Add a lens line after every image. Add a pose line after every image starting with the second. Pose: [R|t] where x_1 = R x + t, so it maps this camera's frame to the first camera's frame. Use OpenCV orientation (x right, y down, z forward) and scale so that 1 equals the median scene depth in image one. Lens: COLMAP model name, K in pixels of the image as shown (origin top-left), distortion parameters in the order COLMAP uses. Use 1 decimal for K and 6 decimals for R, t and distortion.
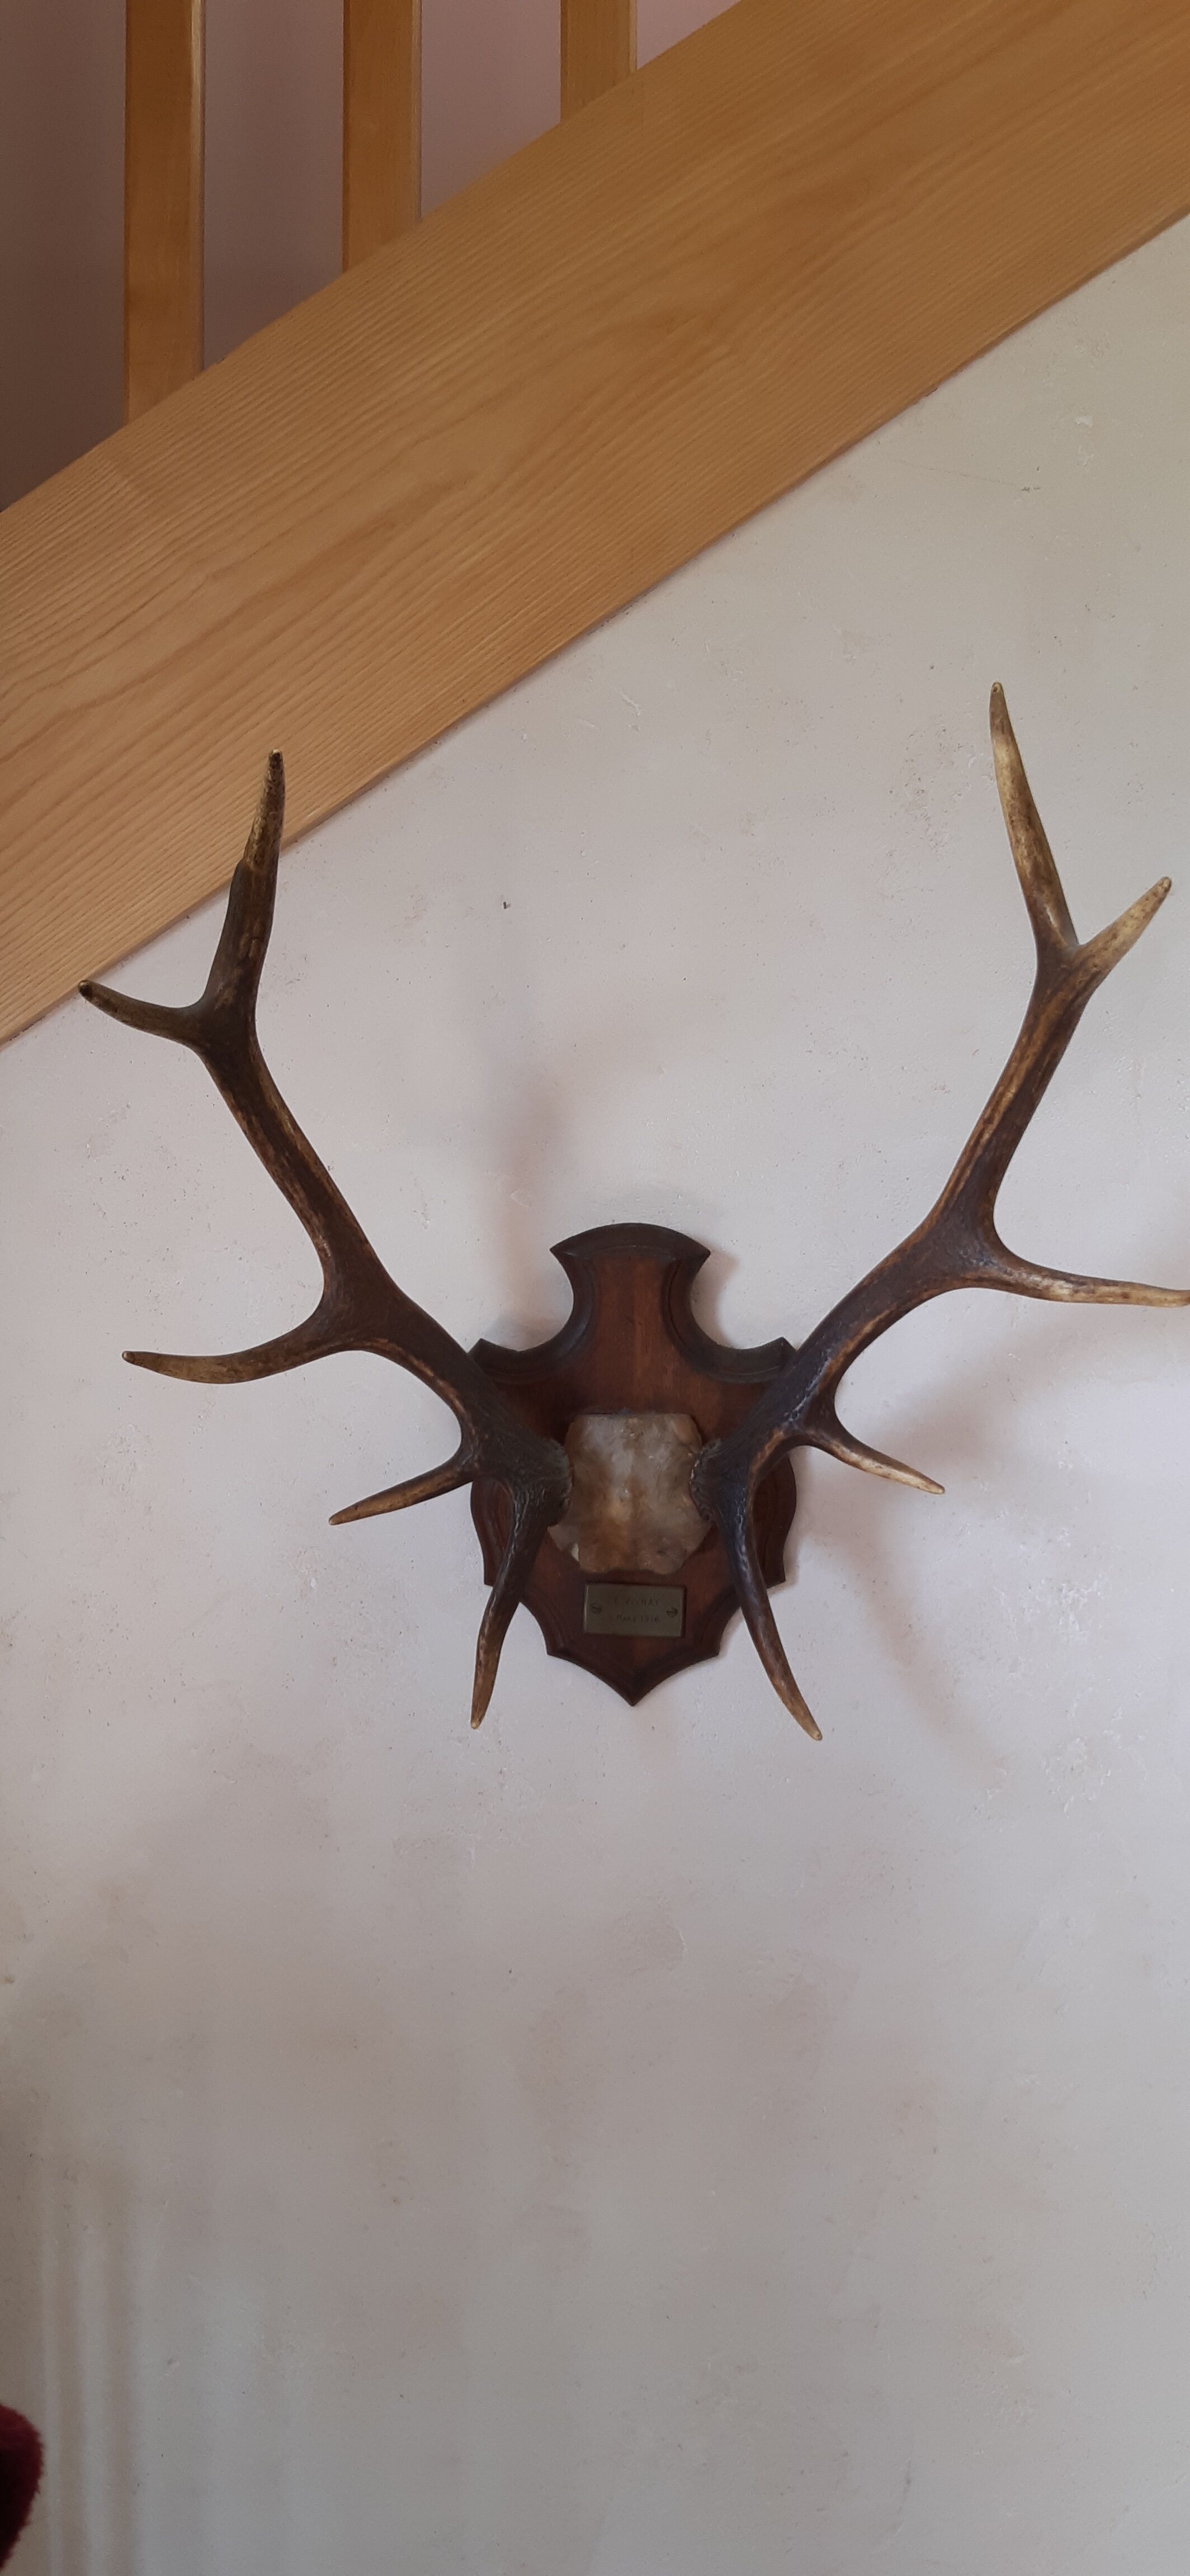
lens RADIAL K [[1790.4, 0, 595.0], [0, 1790.4, 1288.0], [0, 0, 1]] dist [0.065912, -0.171618]
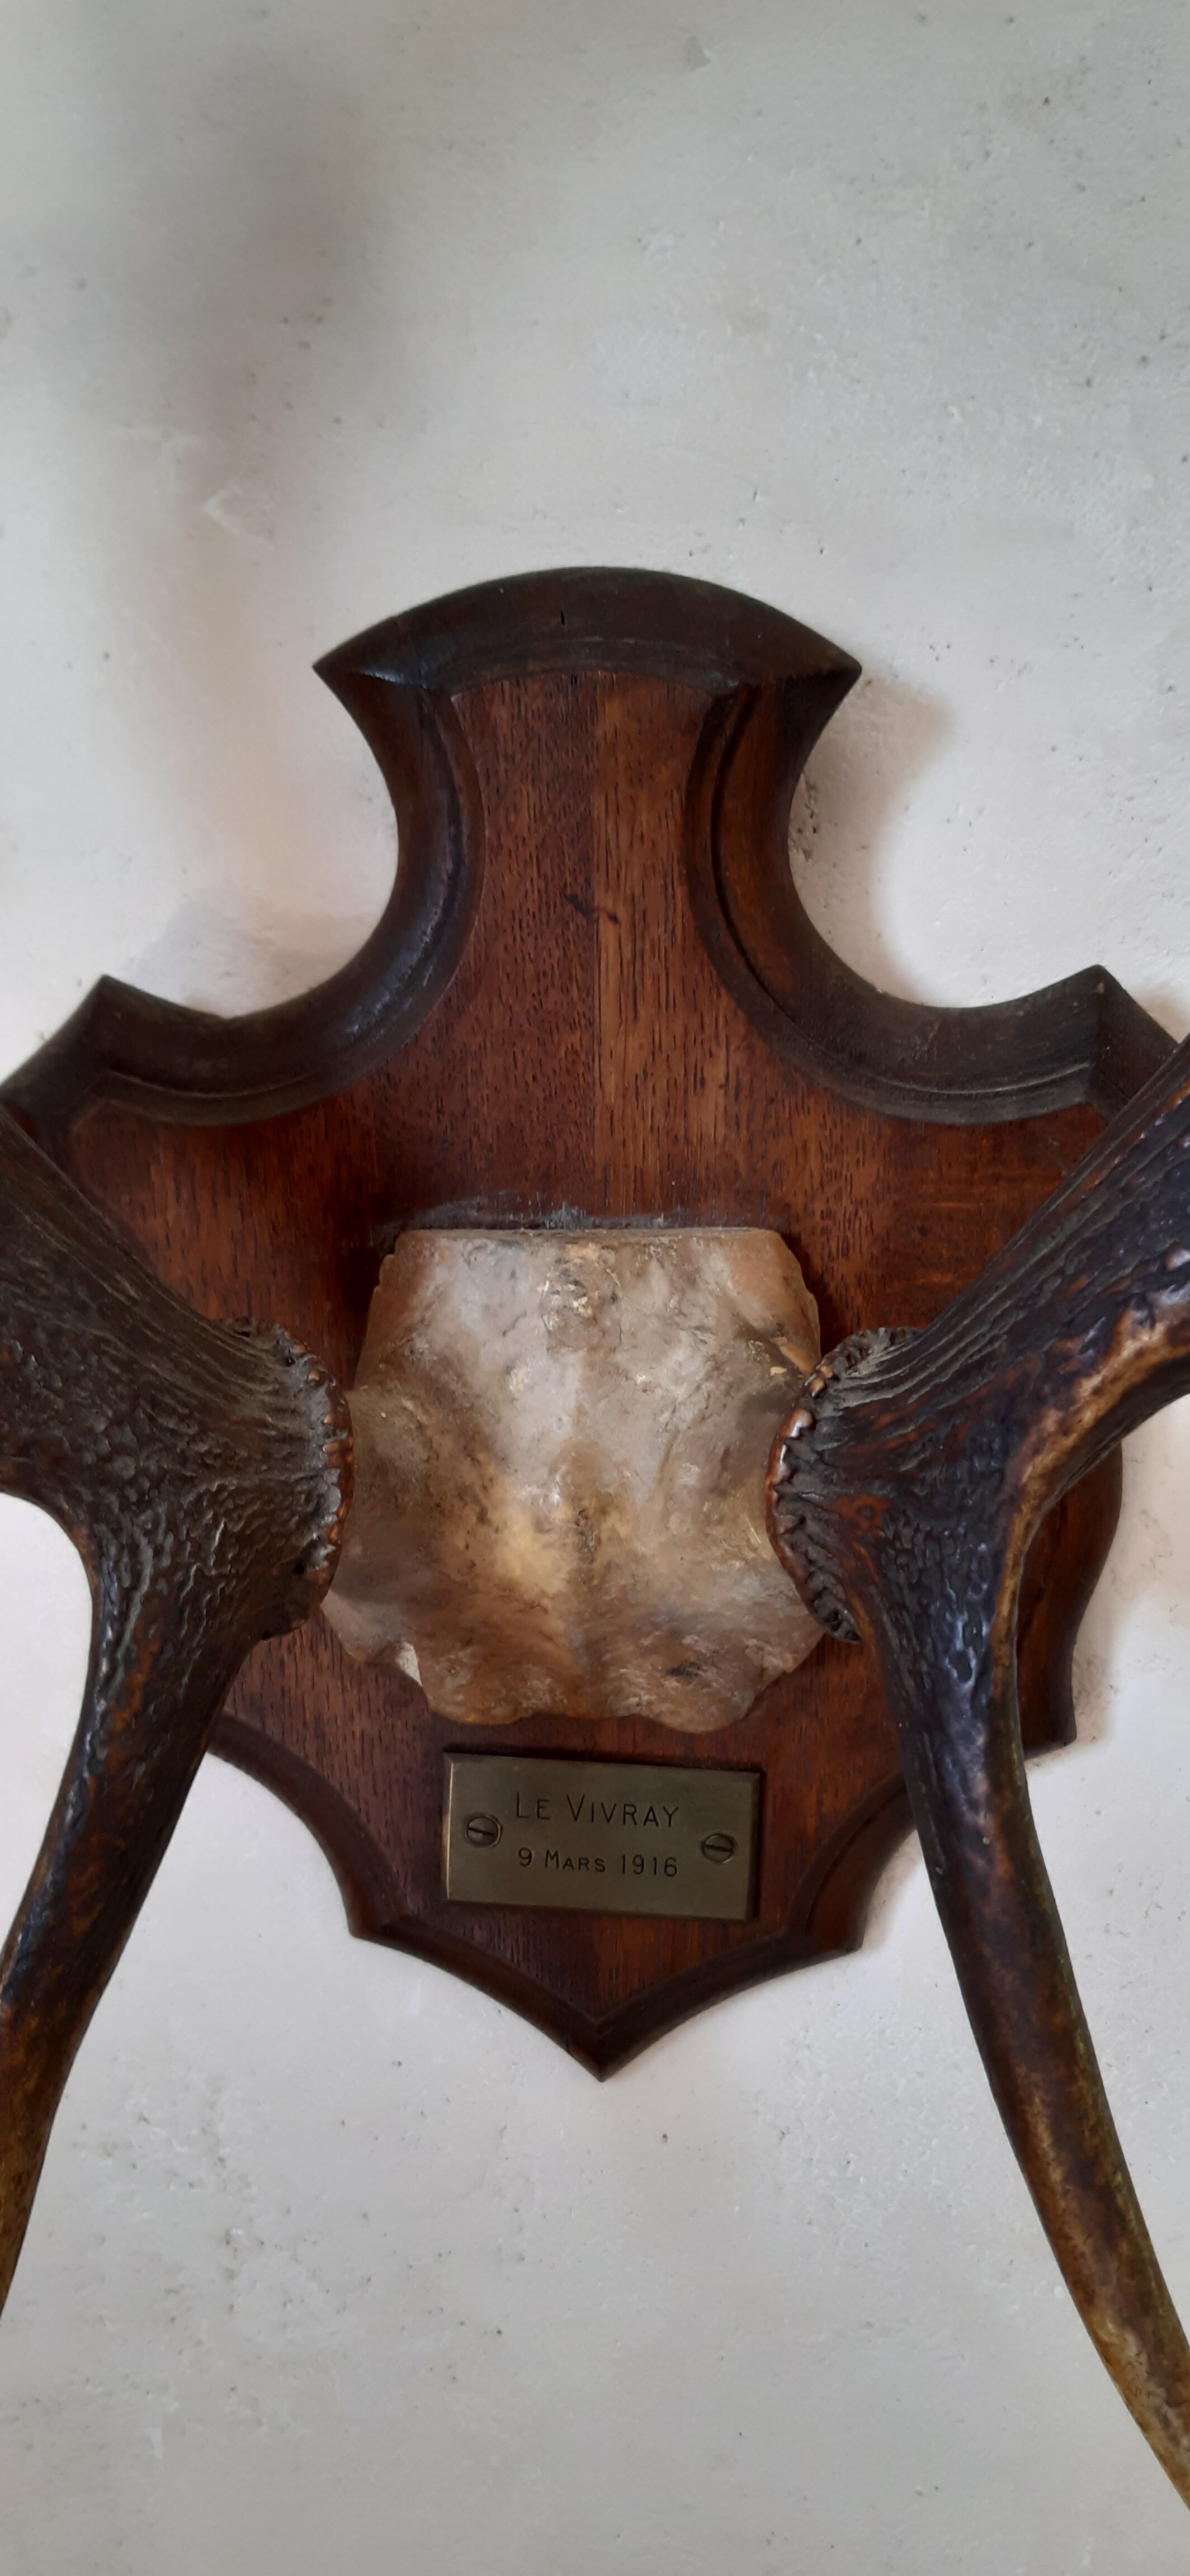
lens RADIAL K [[1790.4, 0, 595.0], [0, 1790.4, 1288.0], [0, 0, 1]] dist [0.065912, -0.171618]
pose [[0.997773, 0.005752, -0.066452, 0.042112], [0.004458, 0.988298, 0.152472, 0.035055], [0.066551, -0.152429, 0.986071, 0.705389]]
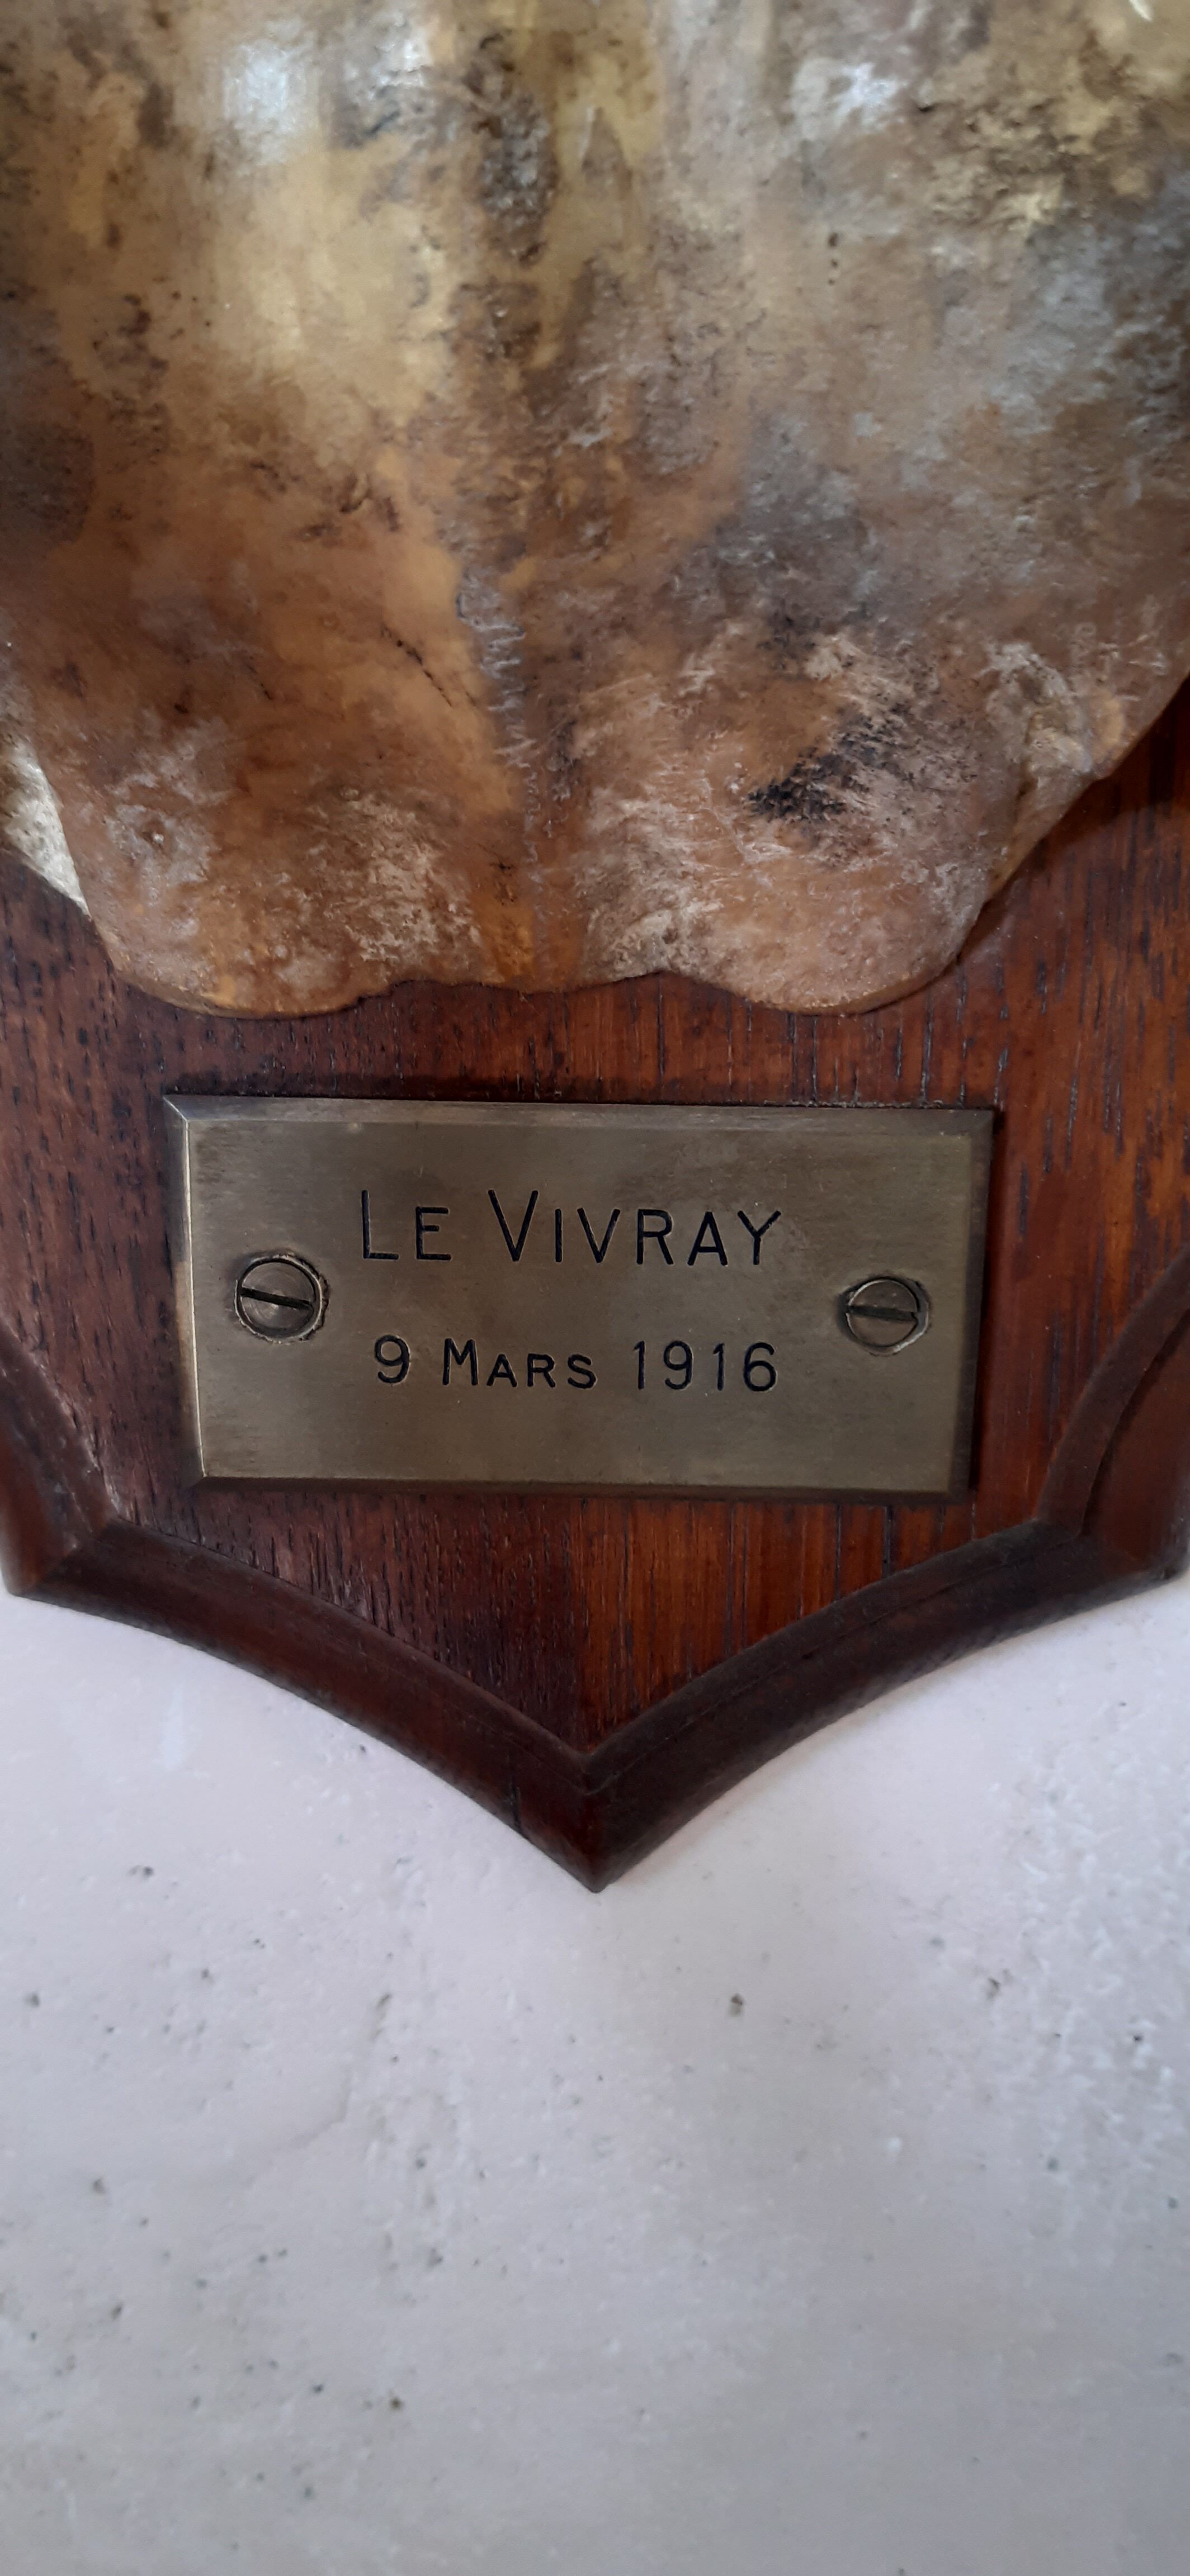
lens RADIAL K [[1875.0, 0, 595.0], [0, 1875.0, 1288.0], [0, 0, 1]] dist [0.104170, -0.206582]
pose [[0.999124, -0.019698, -0.036918, 0.028257], [0.028952, 0.962416, 0.270033, 0.144479], [0.030211, -0.270865, 0.962143, 0.880628]]
